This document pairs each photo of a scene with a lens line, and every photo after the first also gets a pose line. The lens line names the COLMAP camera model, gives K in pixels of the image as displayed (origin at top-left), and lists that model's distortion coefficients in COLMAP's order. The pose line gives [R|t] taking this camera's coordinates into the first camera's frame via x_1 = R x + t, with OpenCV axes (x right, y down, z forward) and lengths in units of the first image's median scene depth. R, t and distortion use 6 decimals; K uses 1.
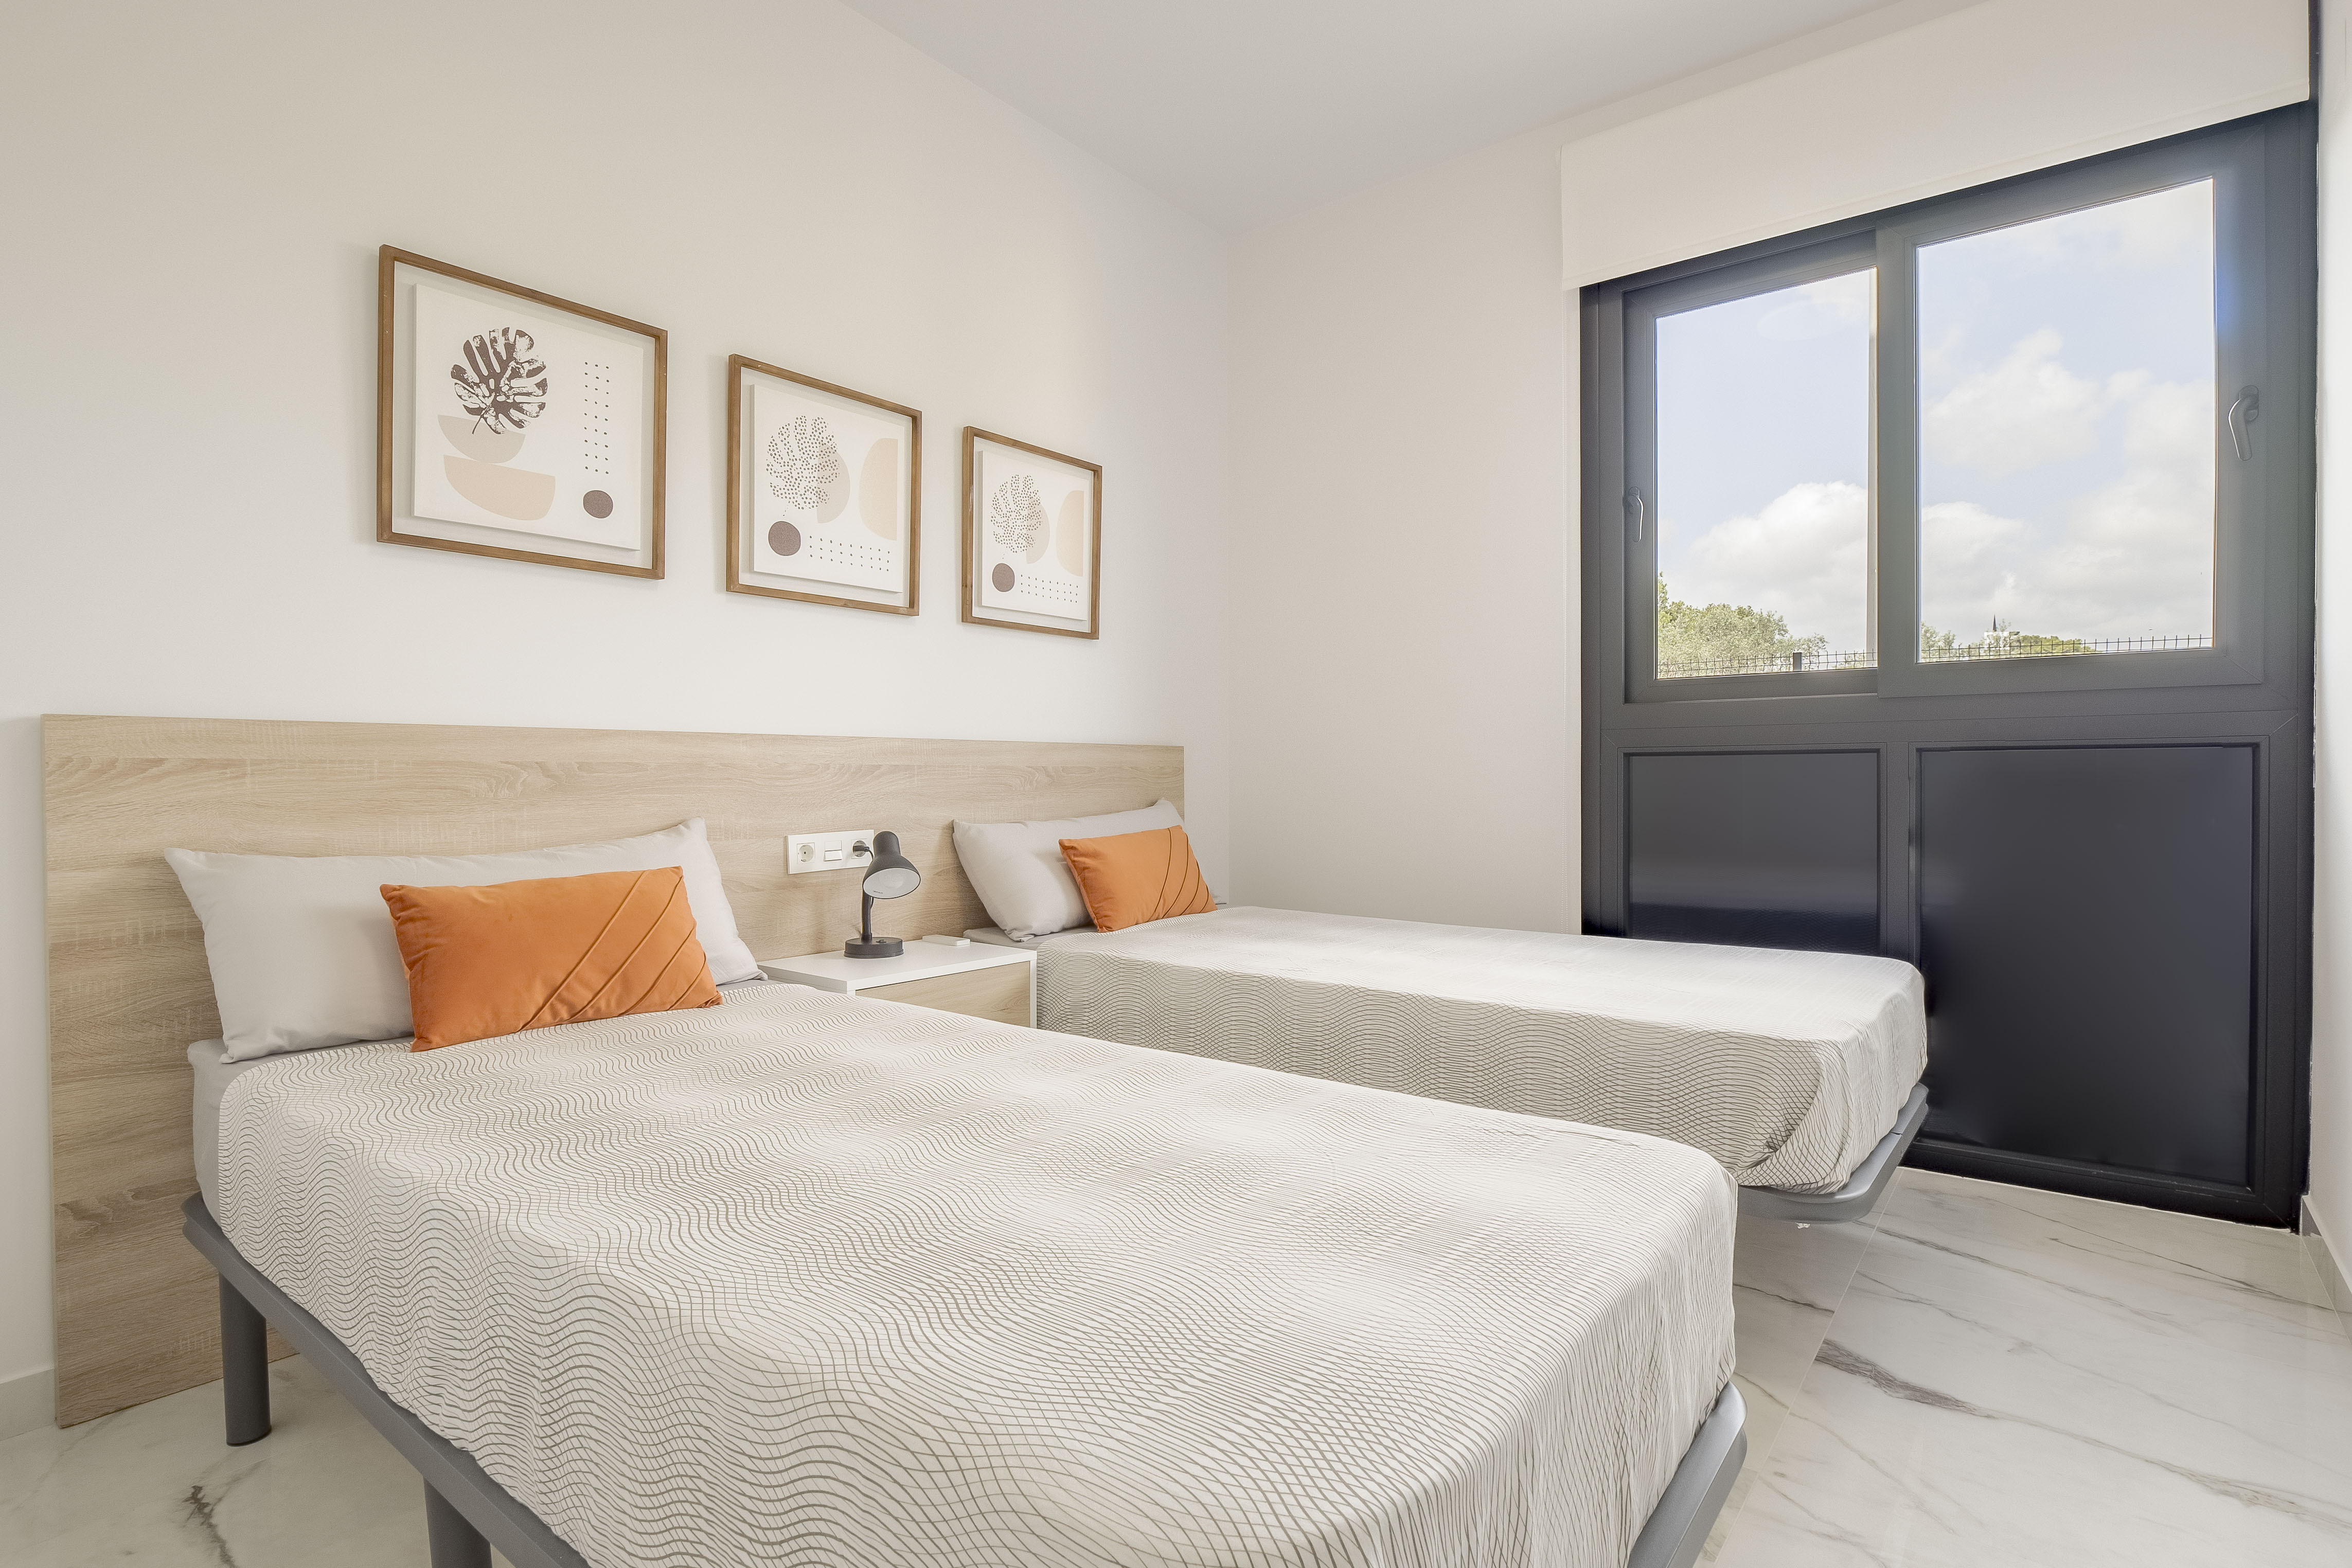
lens RADIAL K [[1176.4, 0, 1176.0], [0, 1176.4, 784.0], [0, 0, 1]] dist [-0.008514, -0.000195]
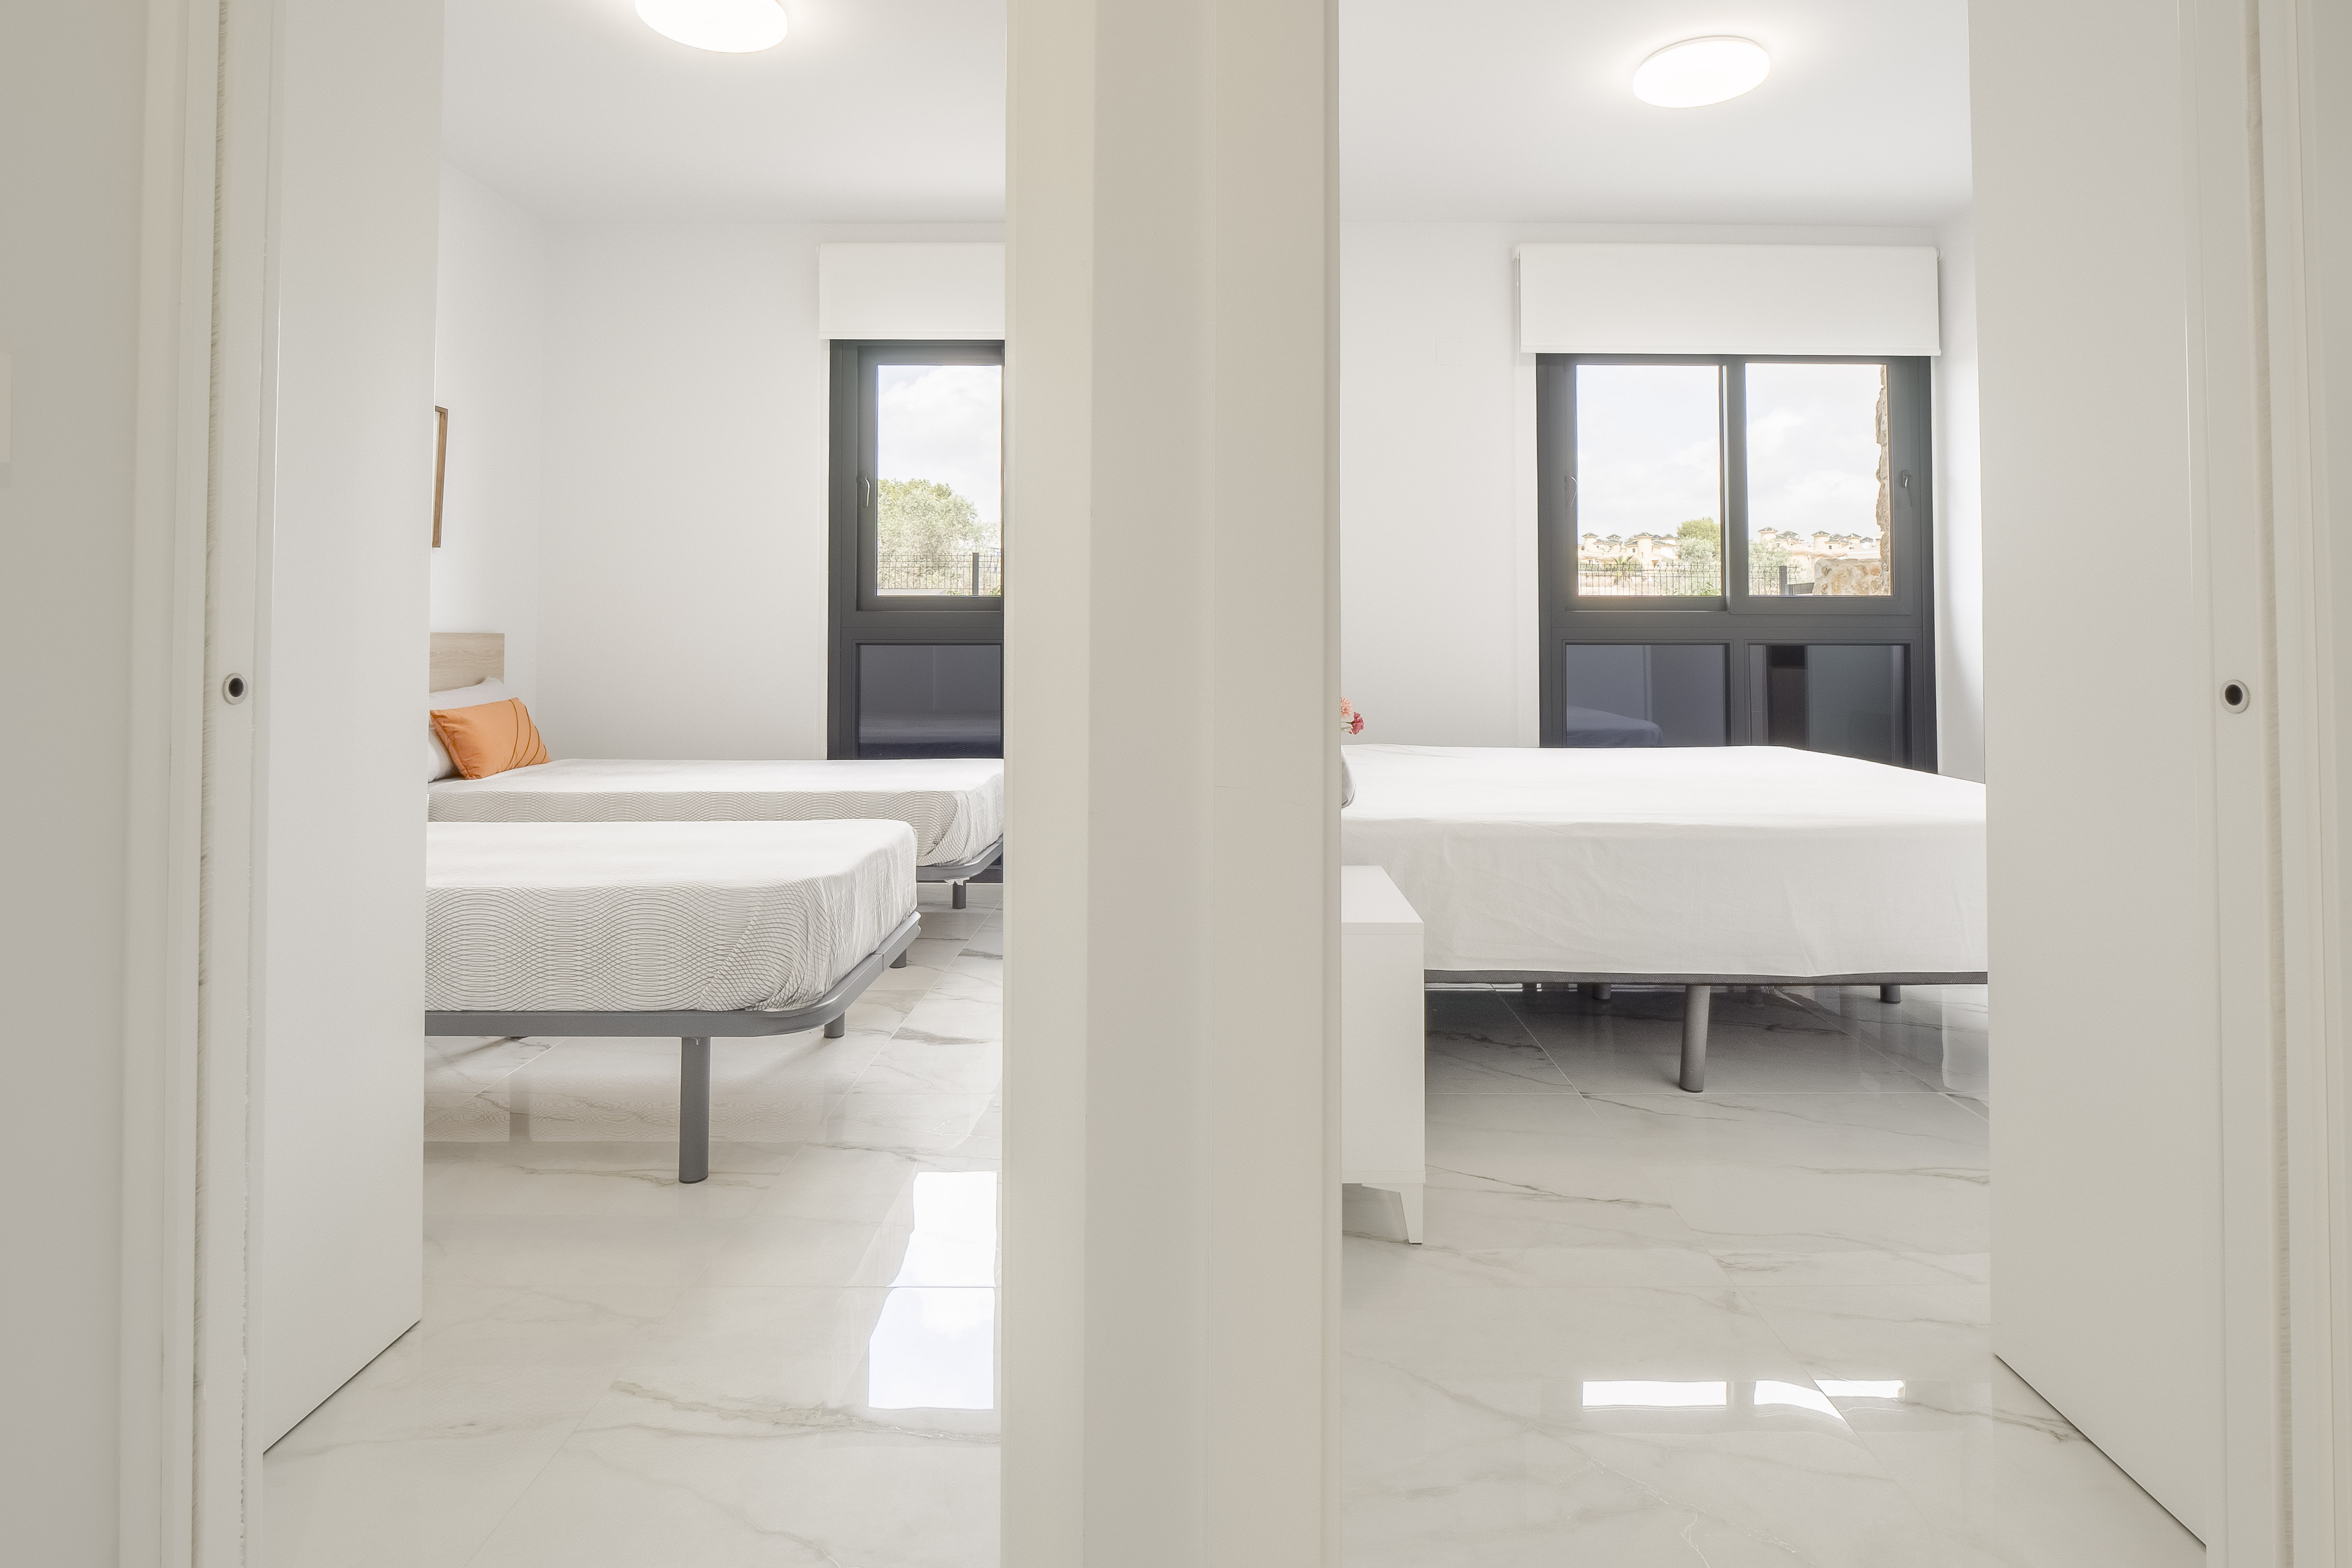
lens RADIAL K [[1222.9, 0, 1207.6], [0, 1222.9, 615.9], [0, 0, 1]] dist [-0.002169, -0.000724]
pose [[0.786962, 0.015048, 0.616818, -0.255031], [0.004300, 0.999545, -0.029870, -0.011878], [-0.616986, 0.026159, 0.786539, -0.568960]]
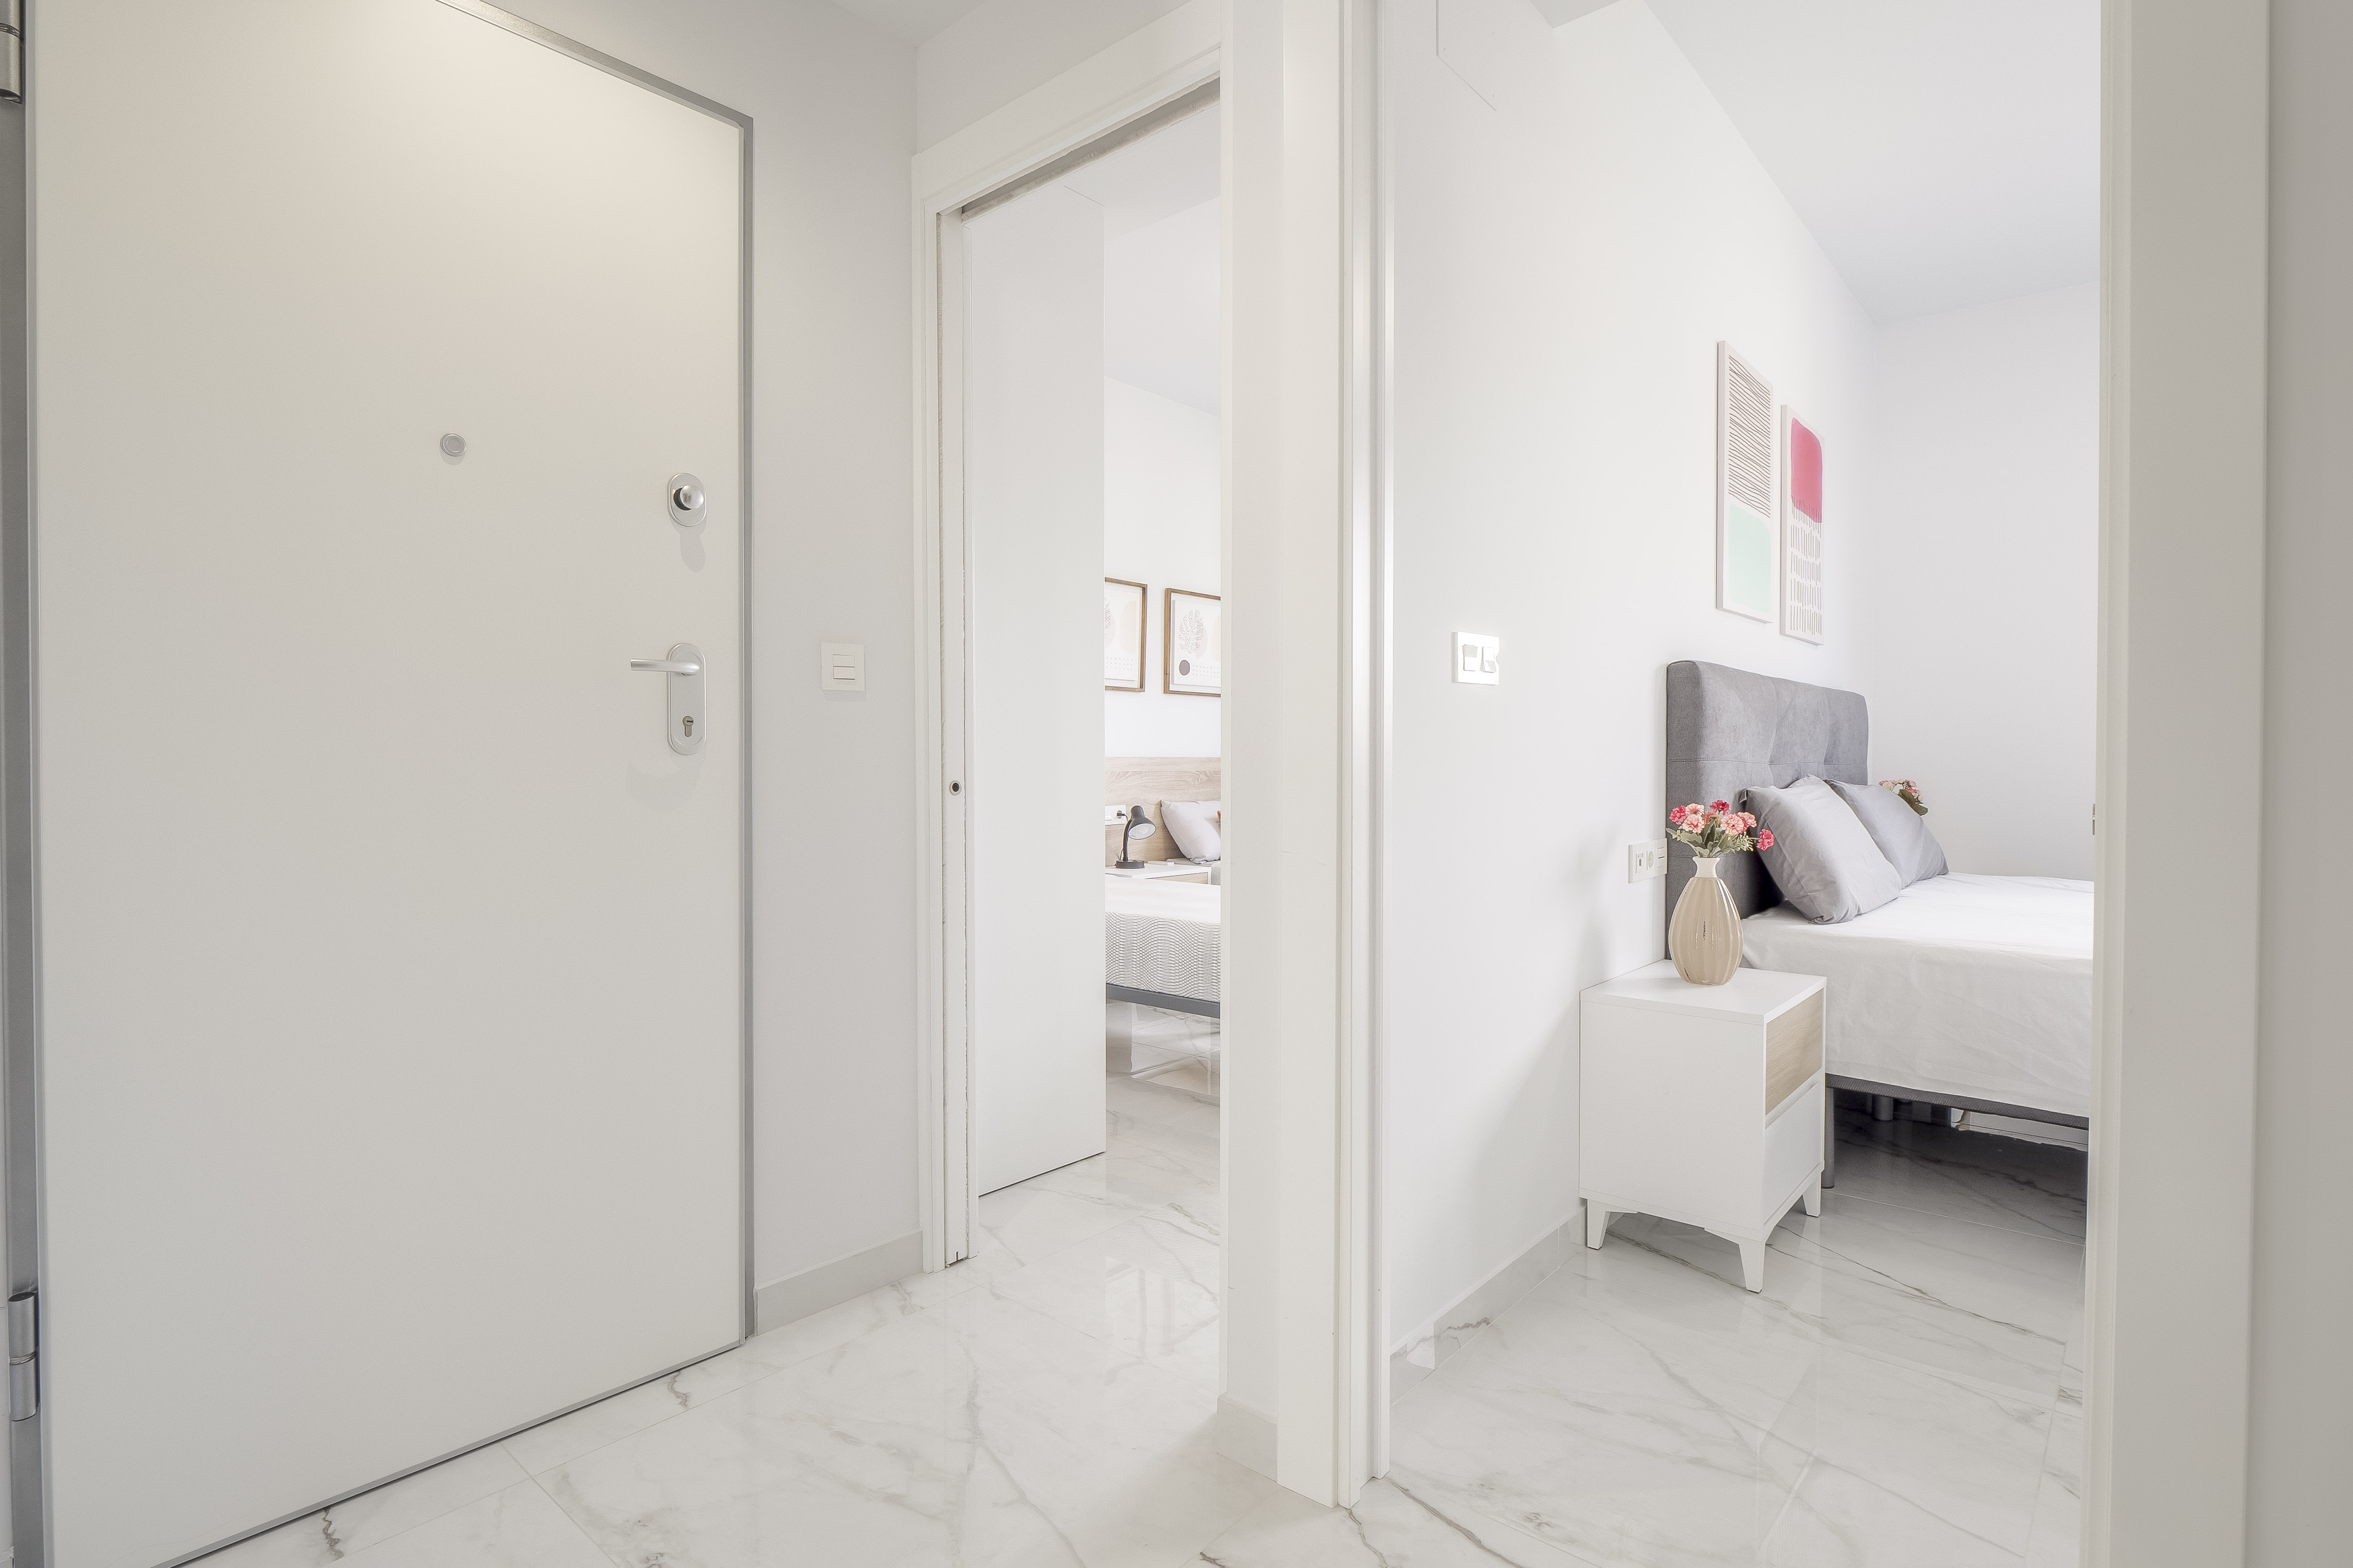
lens RADIAL K [[1176.7, 0, 1176.5], [0, 1176.7, 784.0], [0, 0, 1]] dist [-0.008514, -0.000195]
pose [[0.998513, 0.003309, -0.054409, -0.062828], [-0.002839, 0.999958, 0.008706, -0.011678], [0.054436, -0.008538, 0.998481, -0.865054]]
